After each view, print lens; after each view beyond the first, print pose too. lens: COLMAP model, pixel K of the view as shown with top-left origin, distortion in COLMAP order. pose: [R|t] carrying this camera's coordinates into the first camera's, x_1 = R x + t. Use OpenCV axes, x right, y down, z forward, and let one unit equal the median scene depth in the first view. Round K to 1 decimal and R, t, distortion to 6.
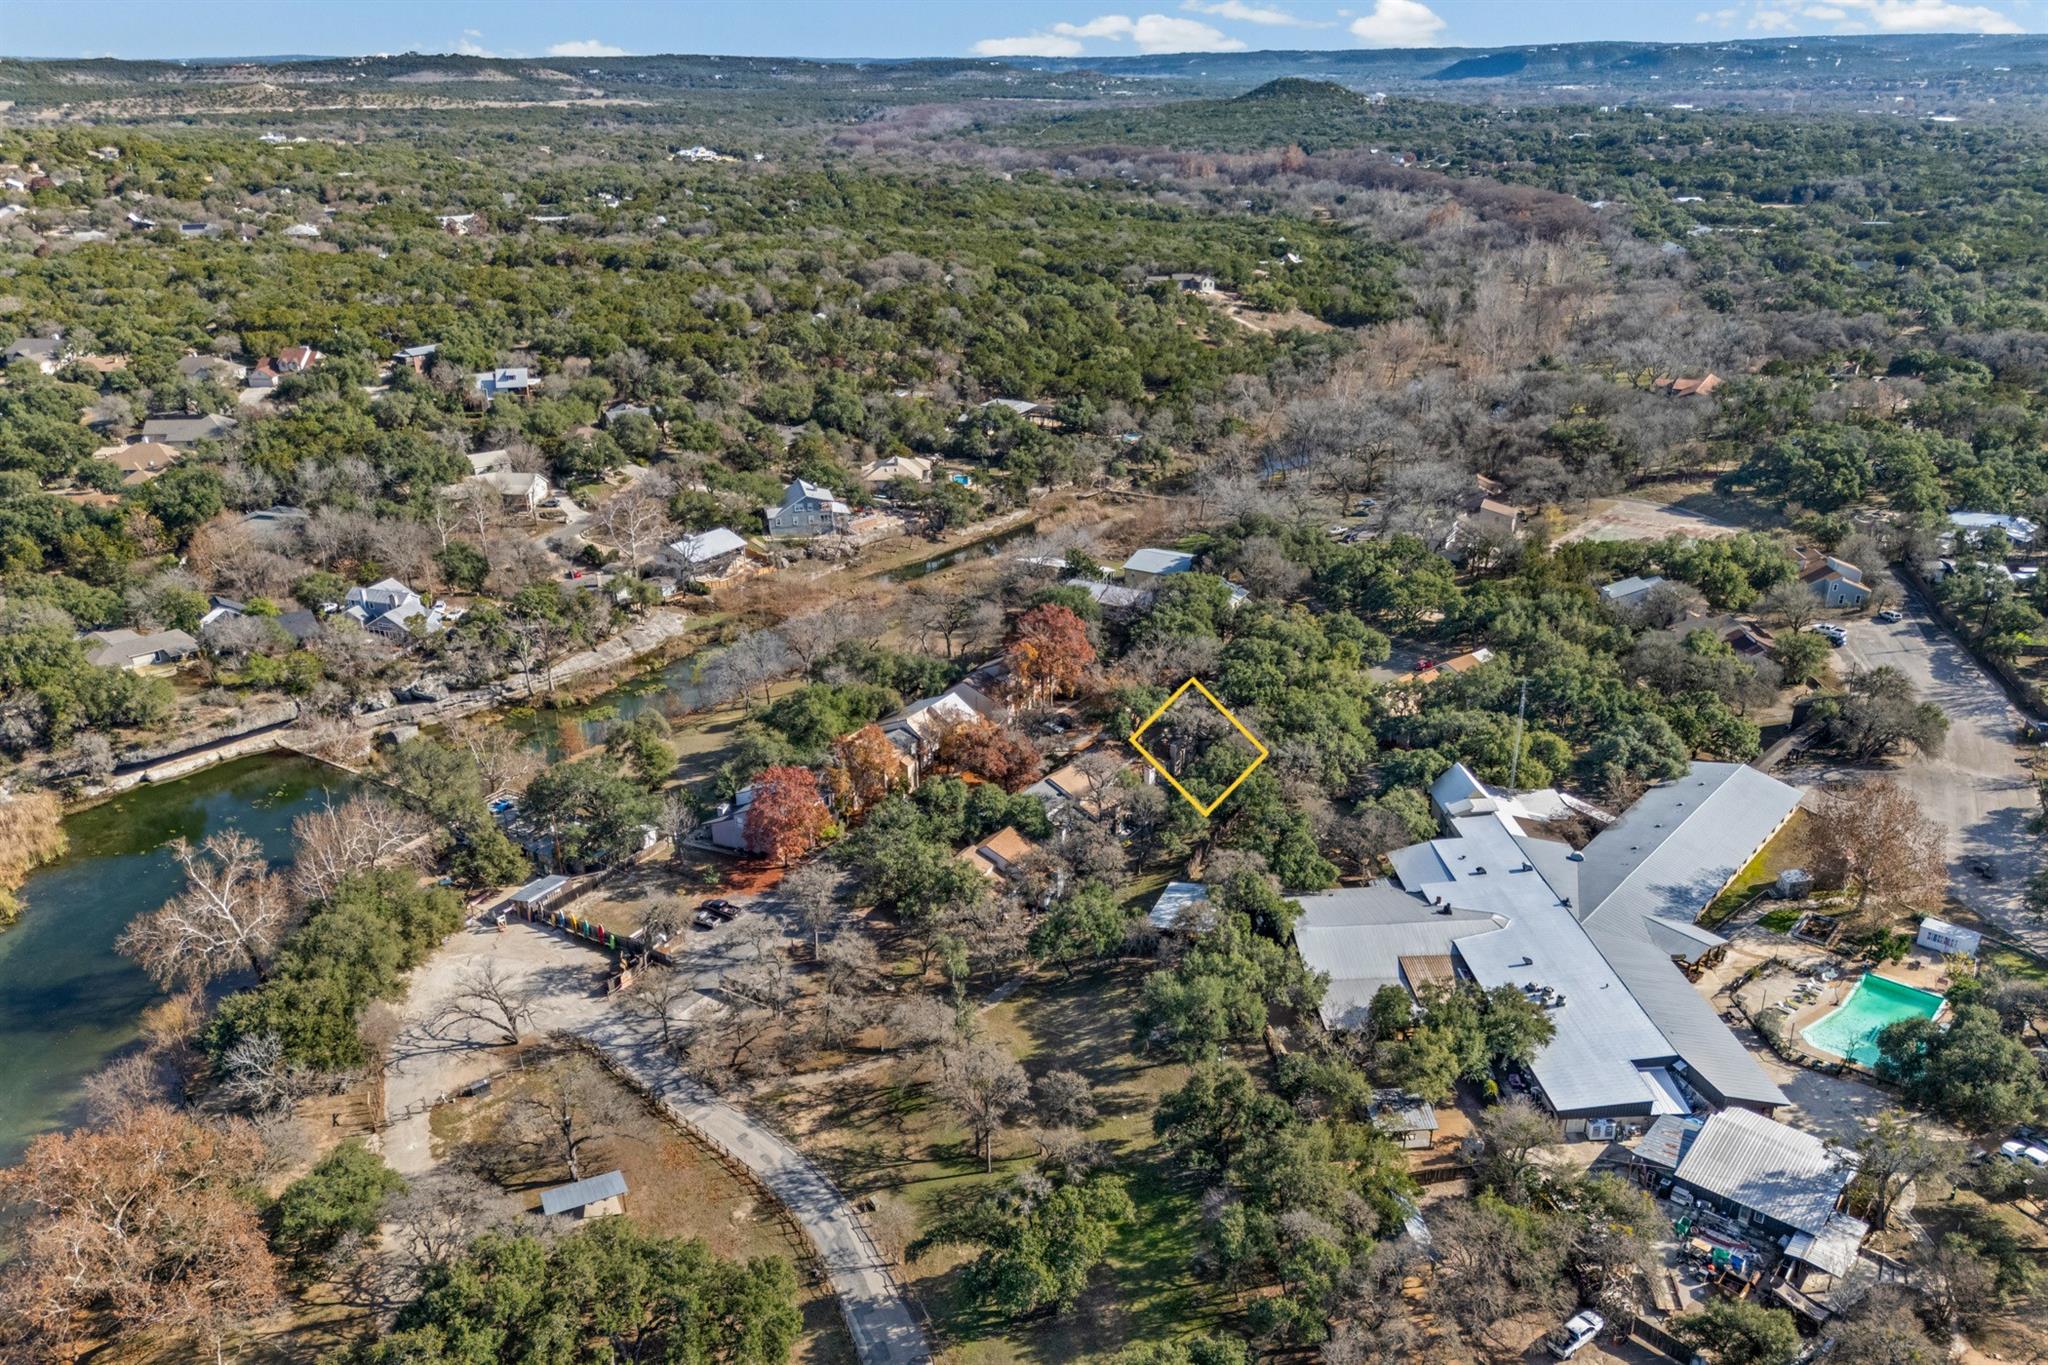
lens RADIAL K [[1504.1, 0, 1024.0], [0, 1504.1, 682.5], [0, 0, 1]] dist [0.042166, -0.064305]
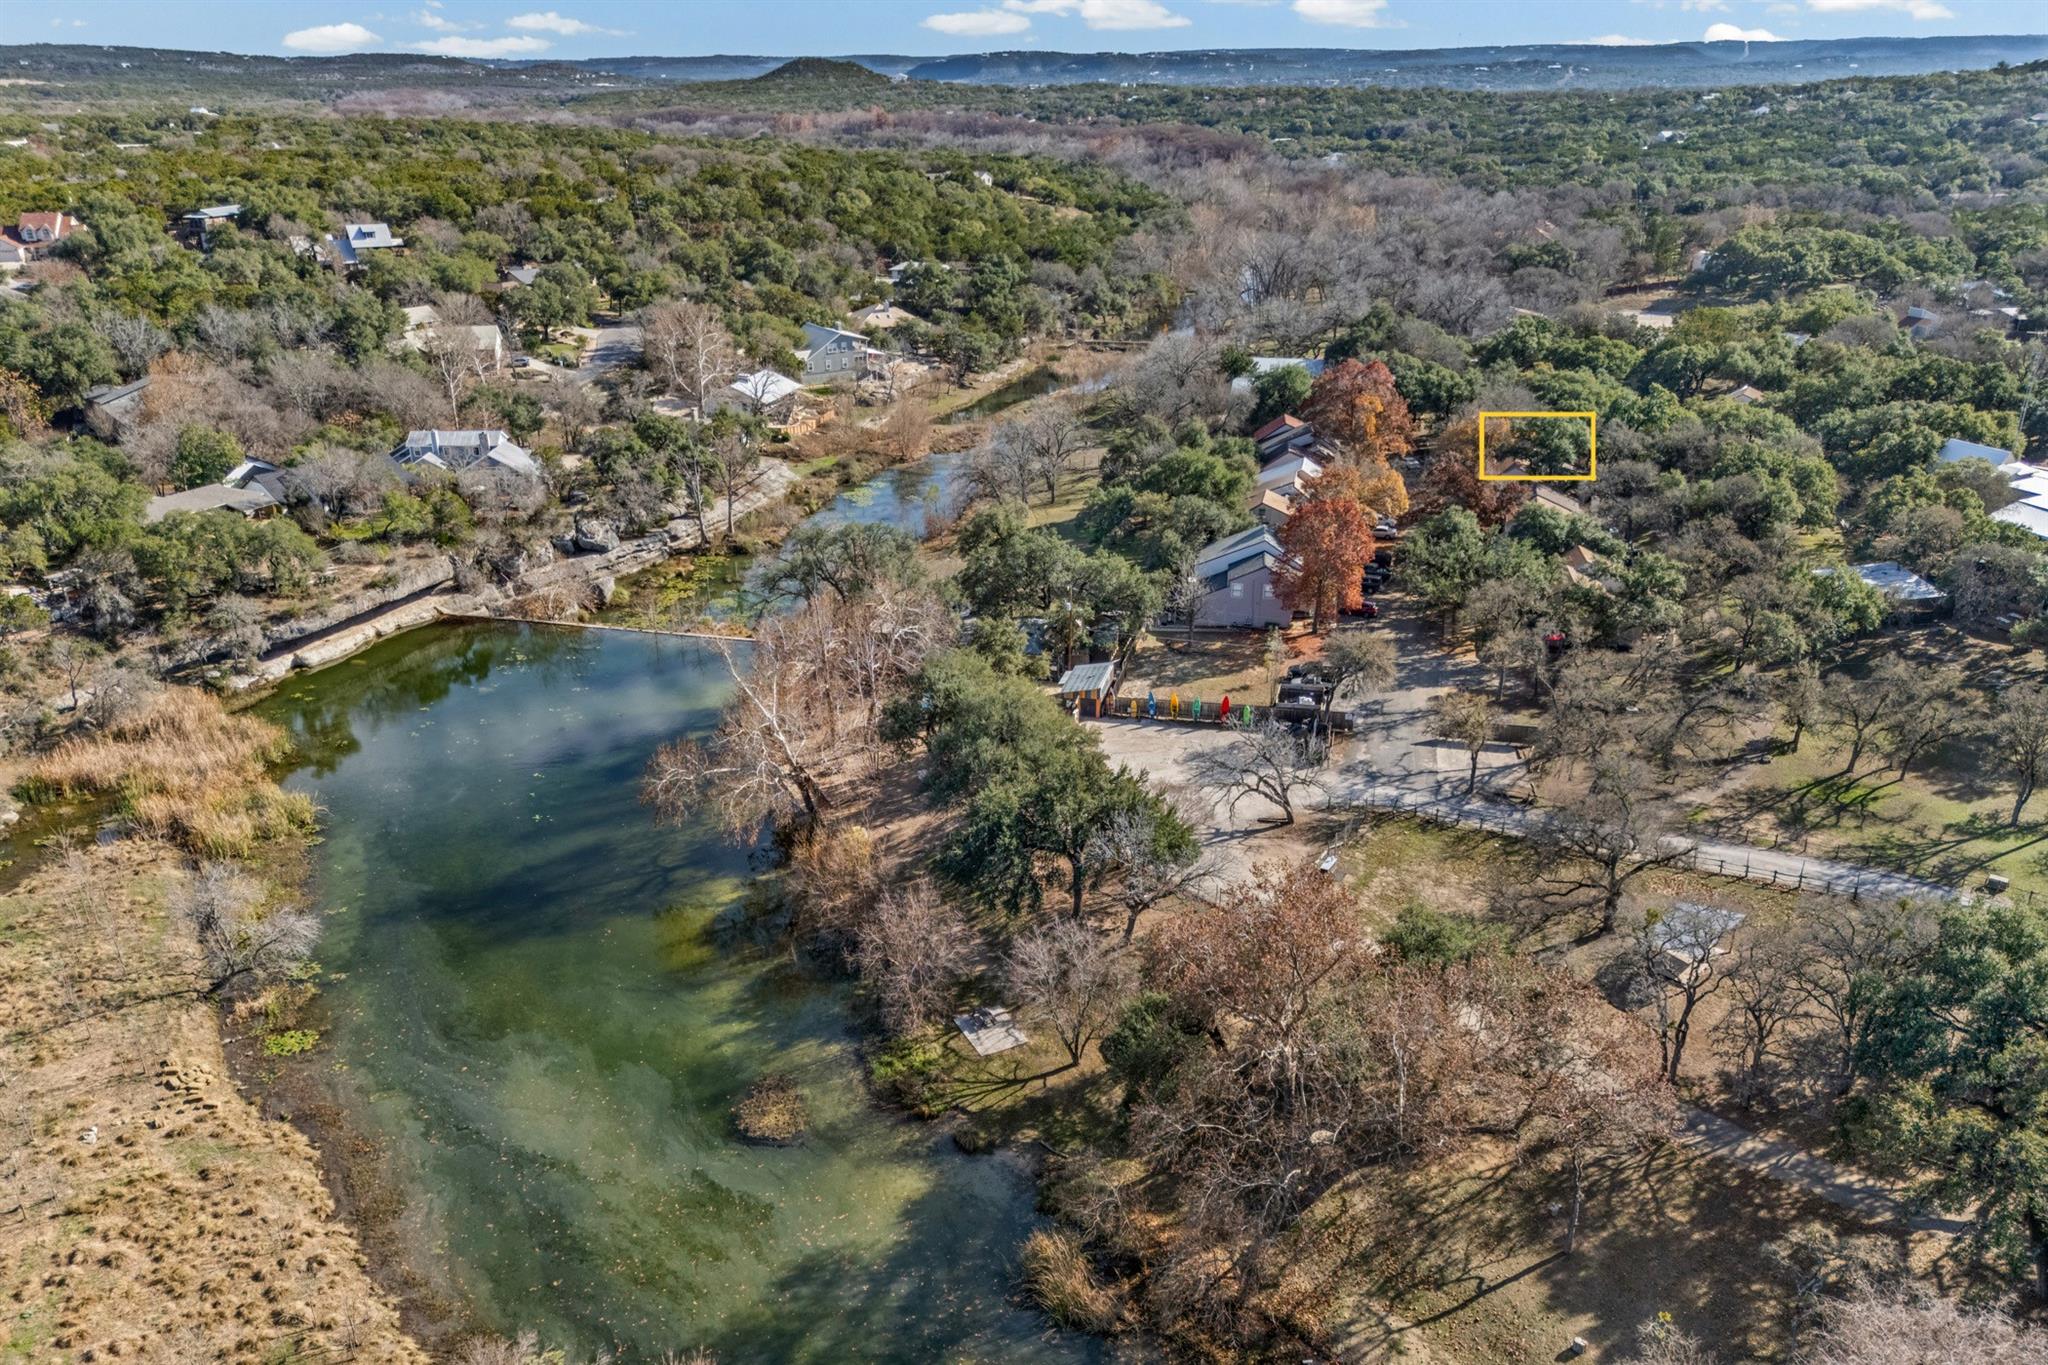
lens RADIAL K [[1504.1, 0, 1024.0], [0, 1504.1, 682.5], [0, 0, 1]] dist [0.042166, -0.064305]
pose [[0.944931, -0.117992, 0.305258, -0.455452], [0.118246, 0.992826, 0.017726, 0.094467], [-0.305160, 0.019346, 0.952105, 0.224459]]
